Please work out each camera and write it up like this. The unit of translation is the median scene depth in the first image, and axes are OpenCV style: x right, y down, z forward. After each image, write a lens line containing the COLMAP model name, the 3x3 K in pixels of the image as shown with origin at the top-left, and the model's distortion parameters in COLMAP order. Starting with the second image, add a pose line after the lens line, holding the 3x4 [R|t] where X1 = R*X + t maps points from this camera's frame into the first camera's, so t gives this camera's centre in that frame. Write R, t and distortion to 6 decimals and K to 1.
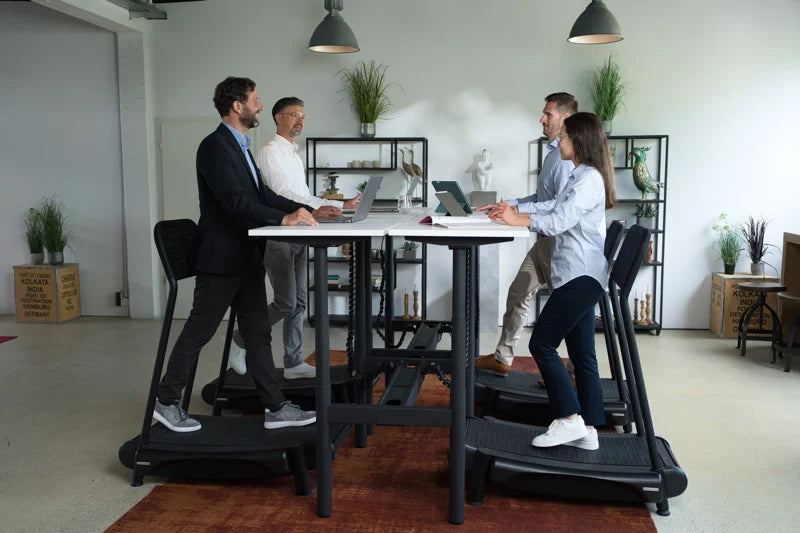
lens RADIAL K [[802.6, 0, 403.3], [0, 802.6, 270.1], [0, 0, 1]] dist [0.018184, 0.016373]
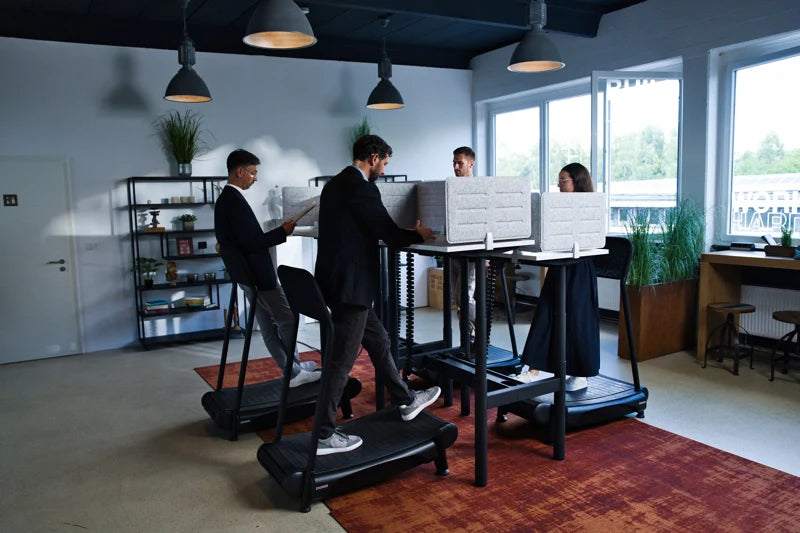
lens RADIAL K [[602.6, 0, 400.0], [0, 602.6, 266.5], [0, 0, 1]] dist [-0.132336, 0.154406]
pose [[0.779076, -0.089031, 0.620576, -0.349062], [0.094627, 0.995224, 0.023985, -0.030620], [-0.619747, 0.040037, 0.783780, 0.164231]]
